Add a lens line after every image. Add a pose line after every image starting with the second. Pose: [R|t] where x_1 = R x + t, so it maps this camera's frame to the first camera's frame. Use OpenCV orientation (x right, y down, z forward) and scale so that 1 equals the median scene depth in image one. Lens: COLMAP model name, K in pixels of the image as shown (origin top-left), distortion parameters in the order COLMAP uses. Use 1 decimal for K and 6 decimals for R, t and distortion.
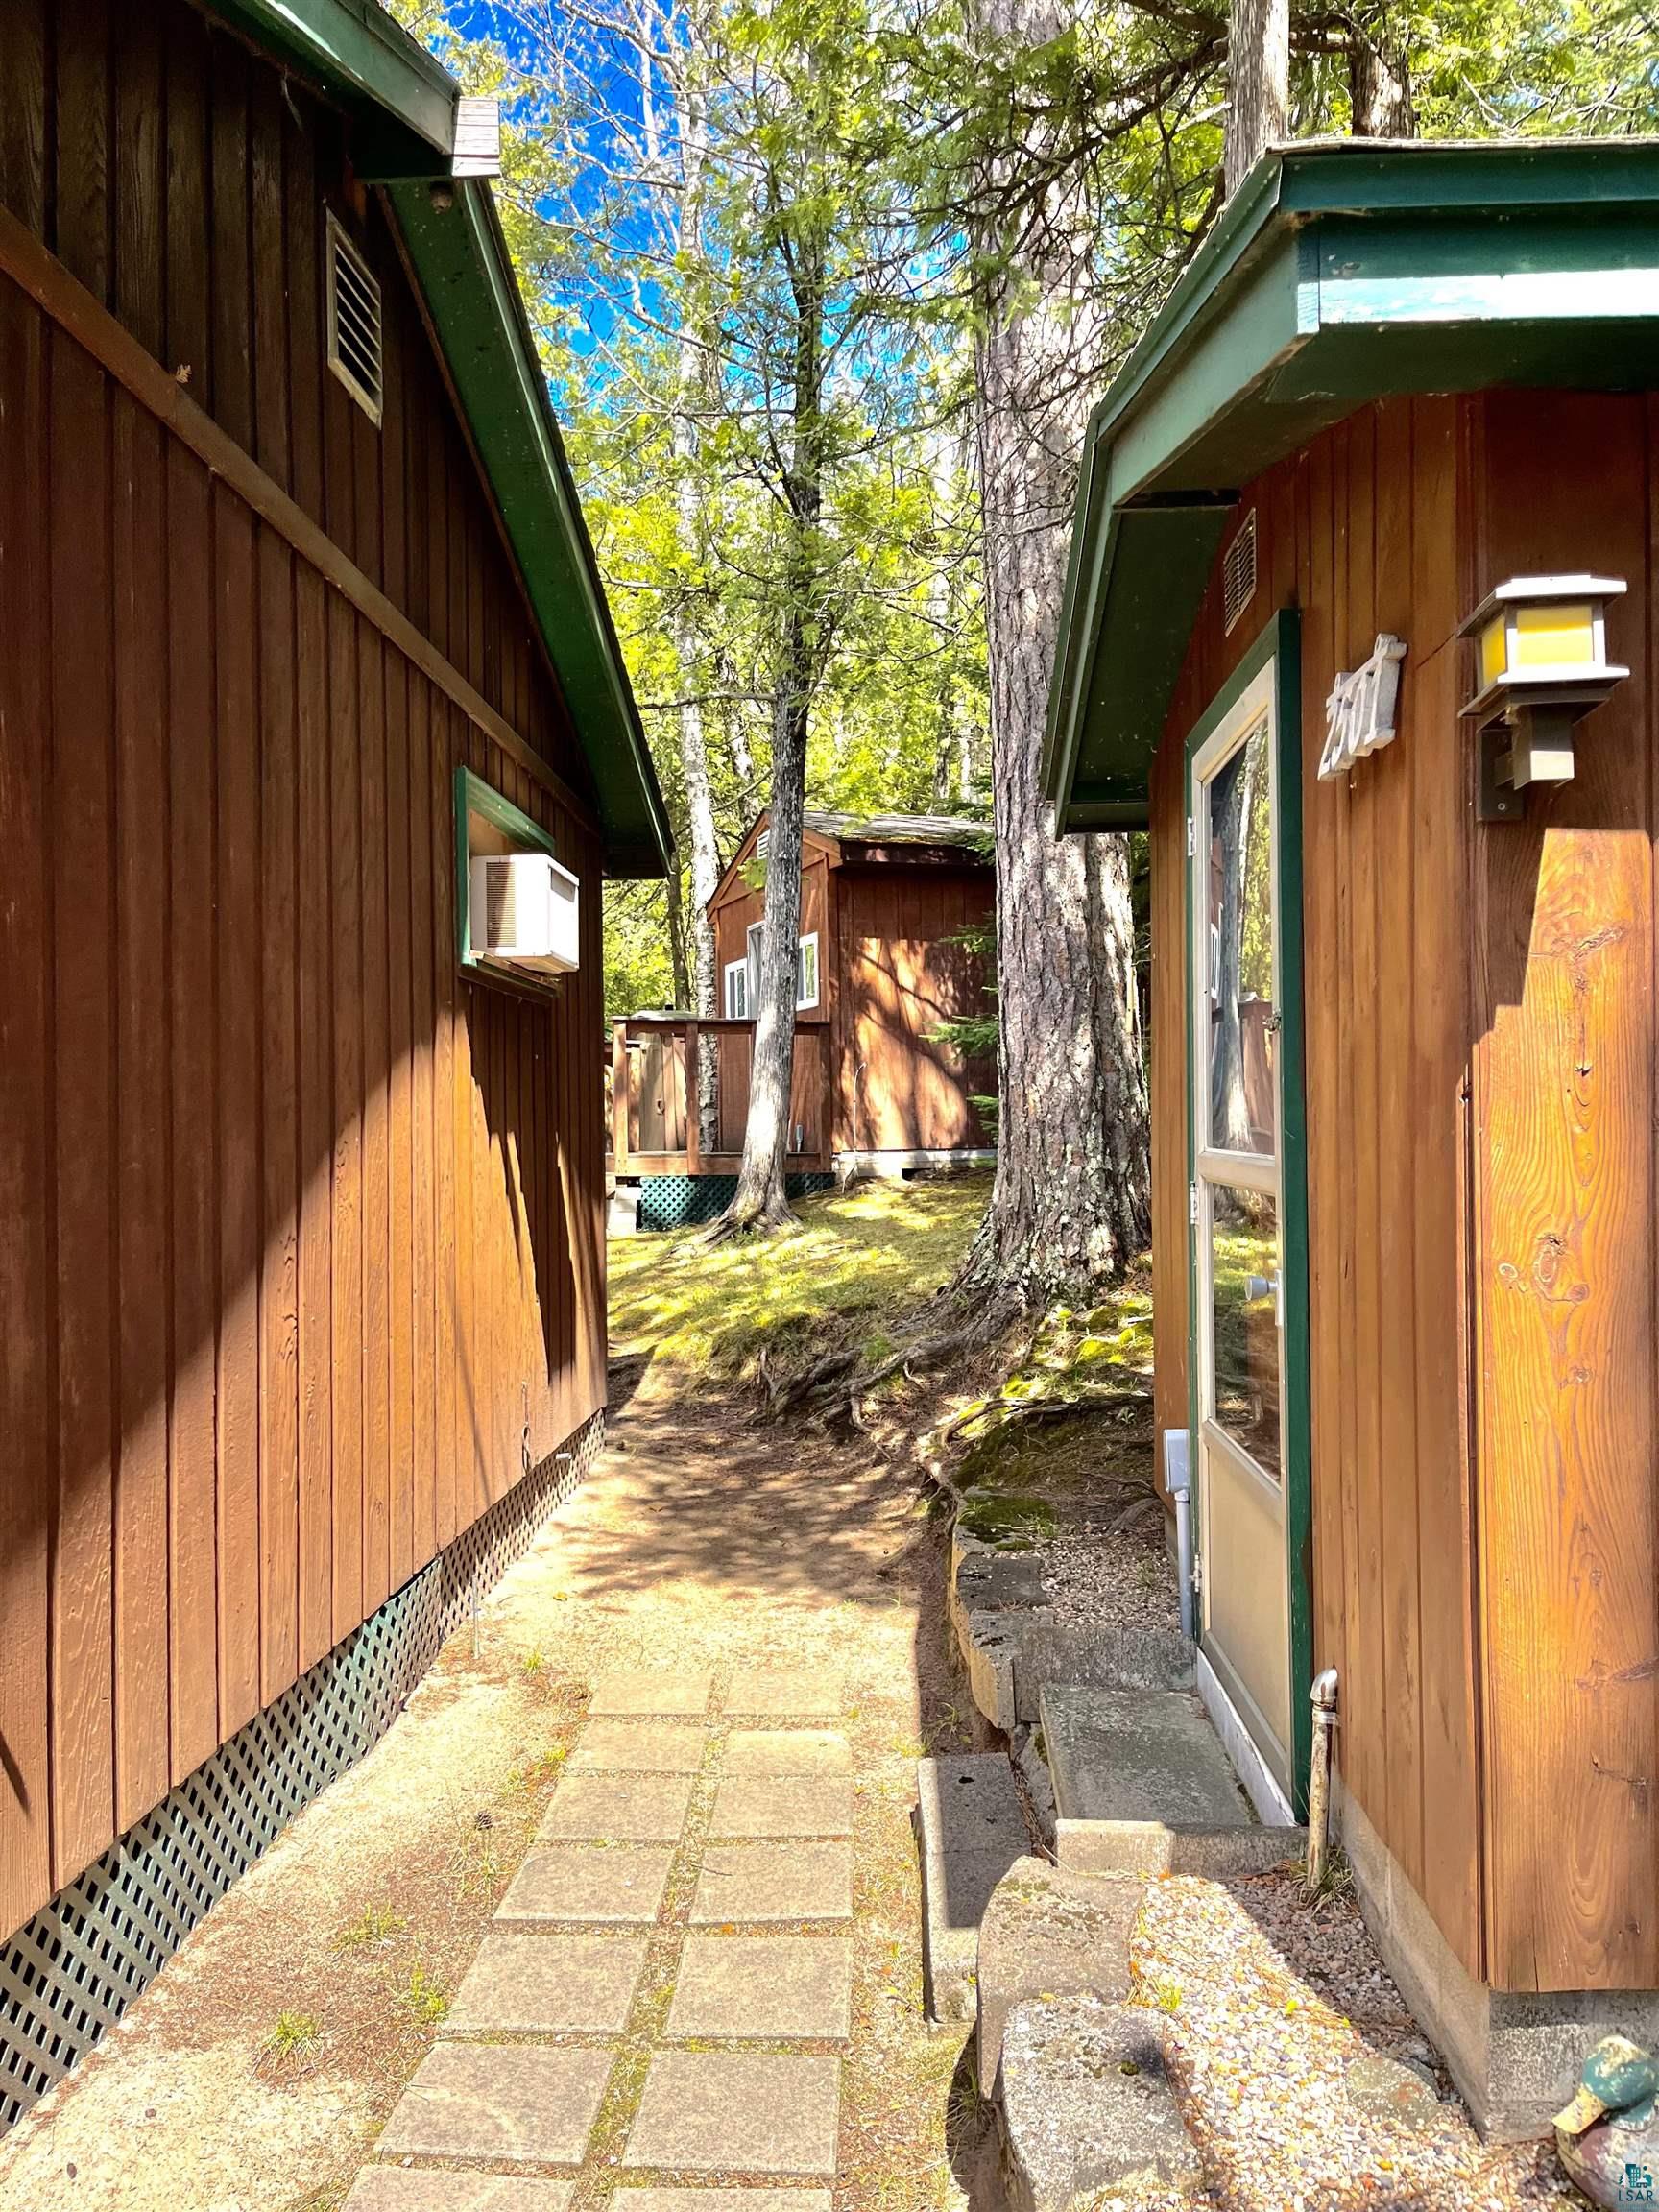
lens RADIAL K [[1670.9, 0, 808.4], [0, 1670.9, 1139.0], [0, 0, 1]] dist [0.075946, -0.107505]
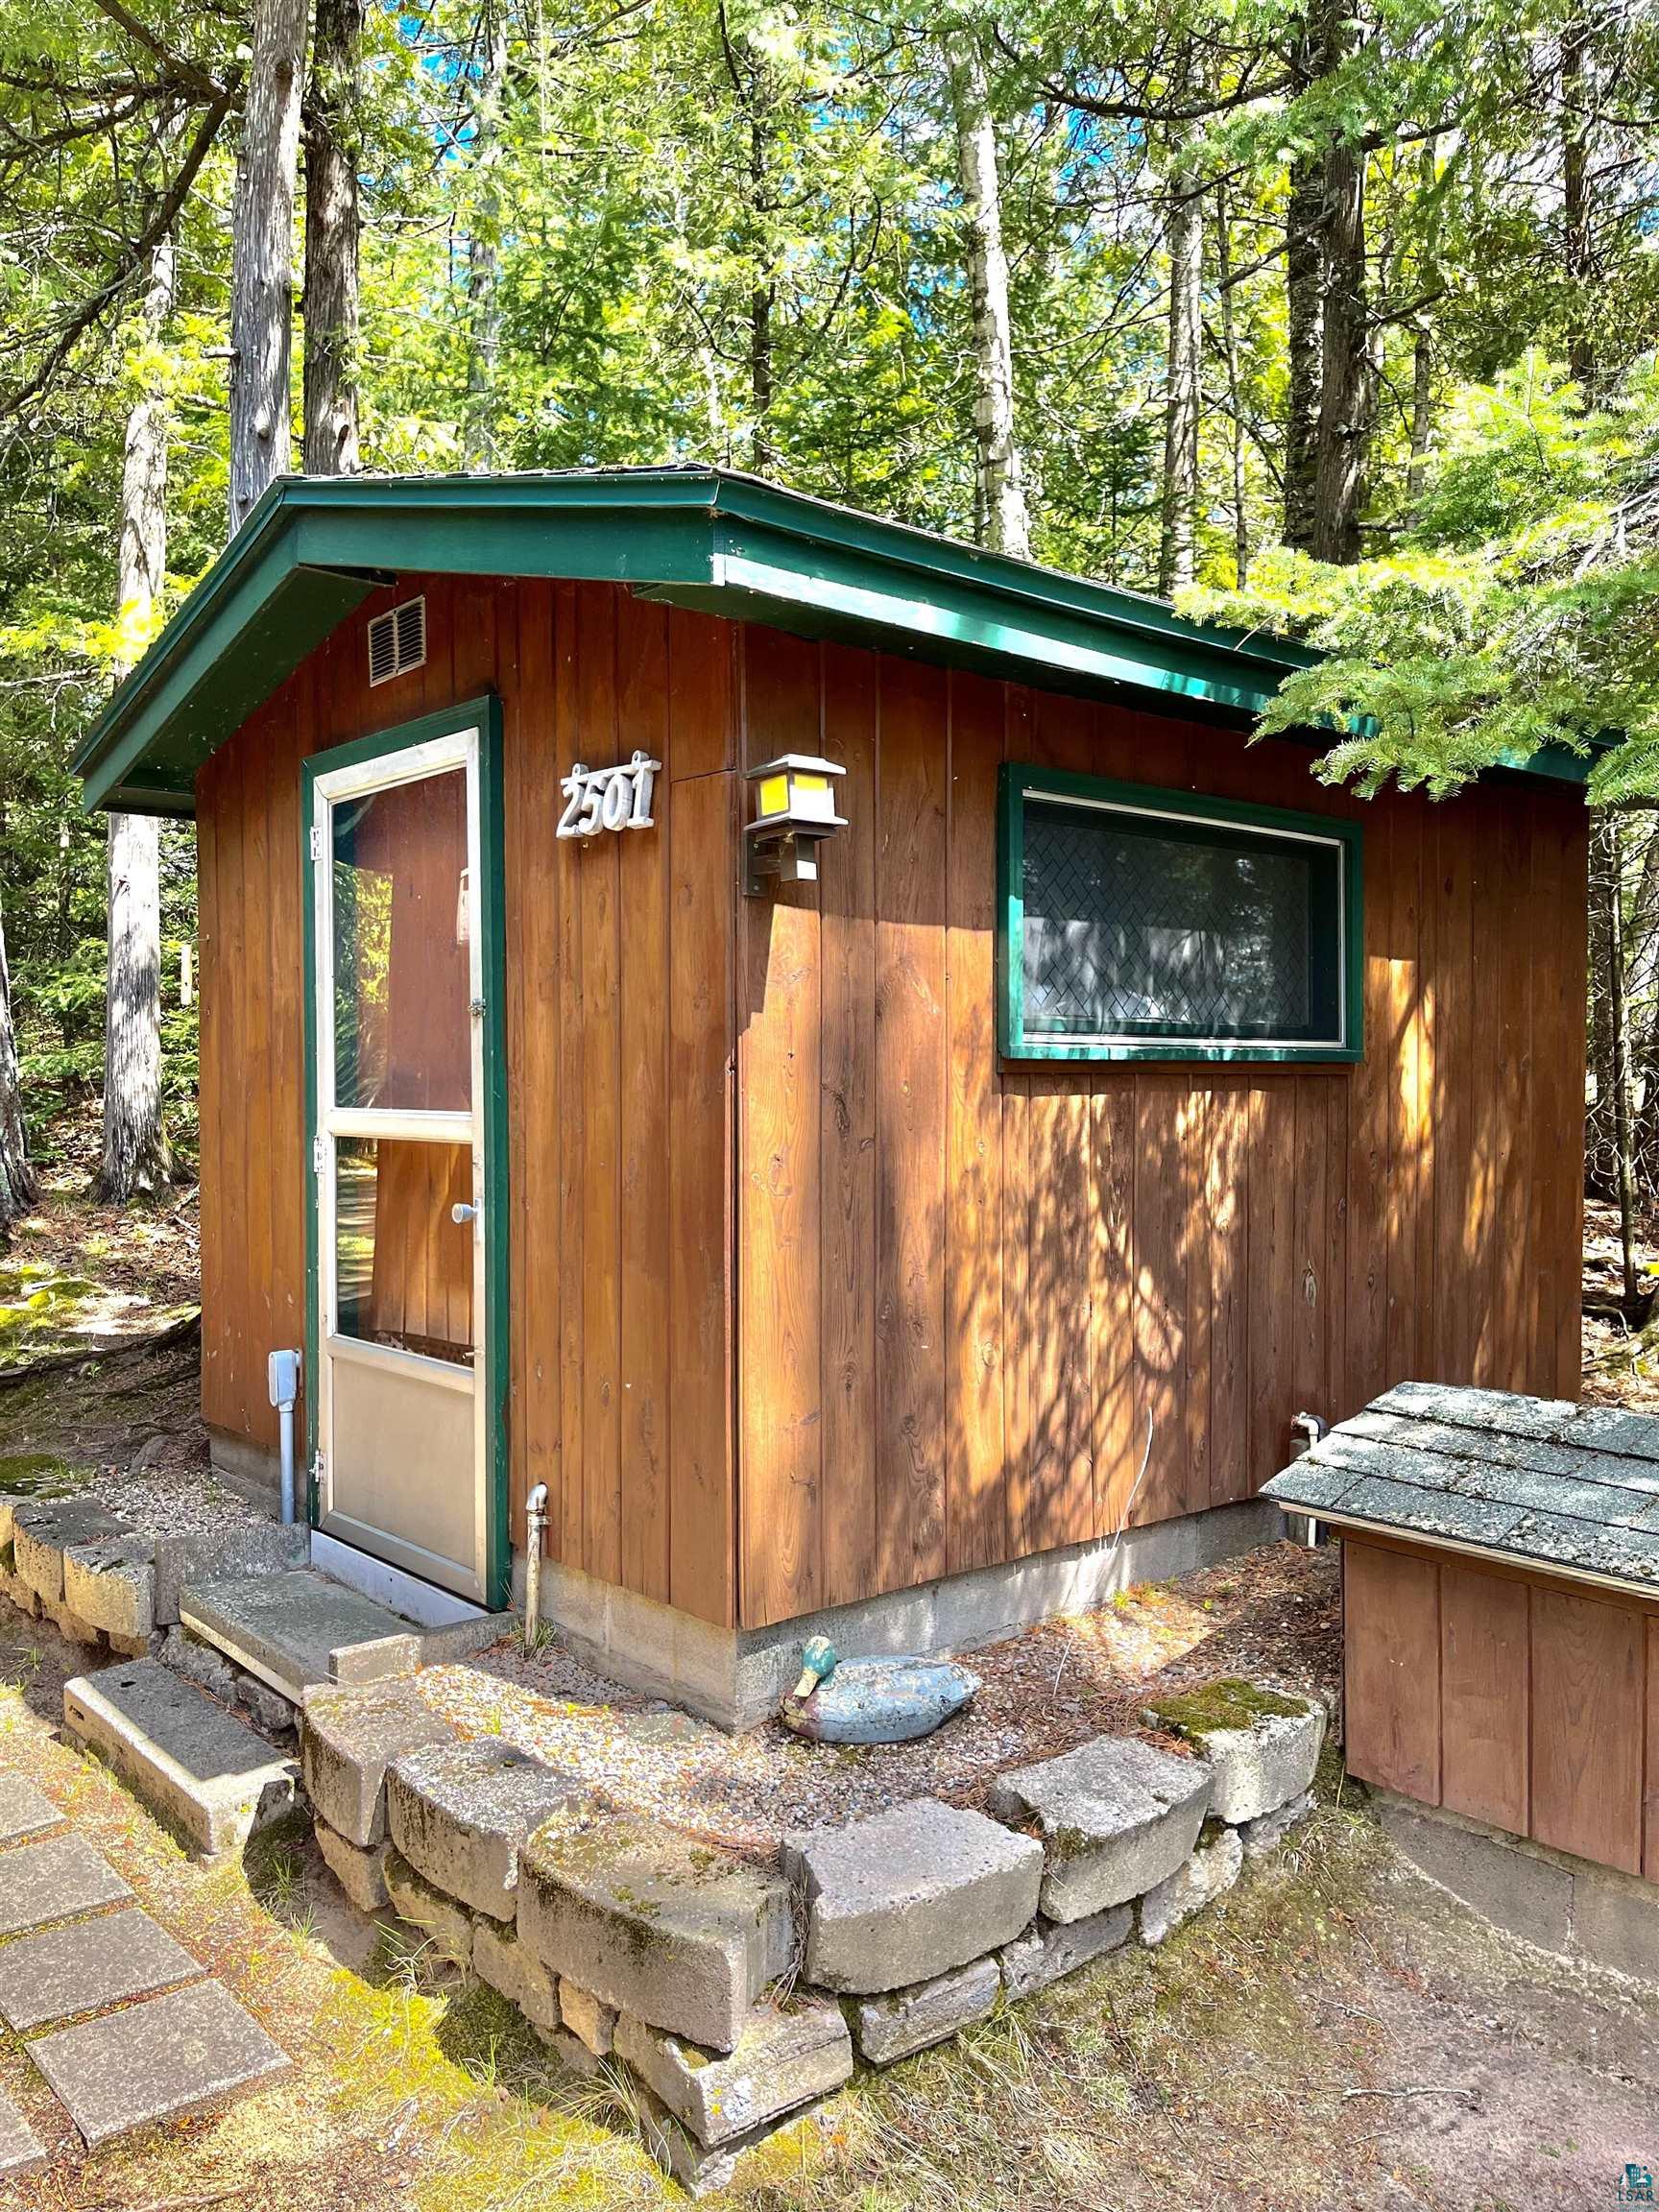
lens RADIAL K [[1670.9, 0, 816.1], [0, 1670.9, 1134.5], [0, 0, 1]] dist [0.075946, -0.107505]
pose [[0.720059, -0.004919, 0.693895, -0.495223], [-0.003875, 0.999931, 0.011110, 0.014537], [-0.693902, -0.010689, 0.719991, -0.138787]]
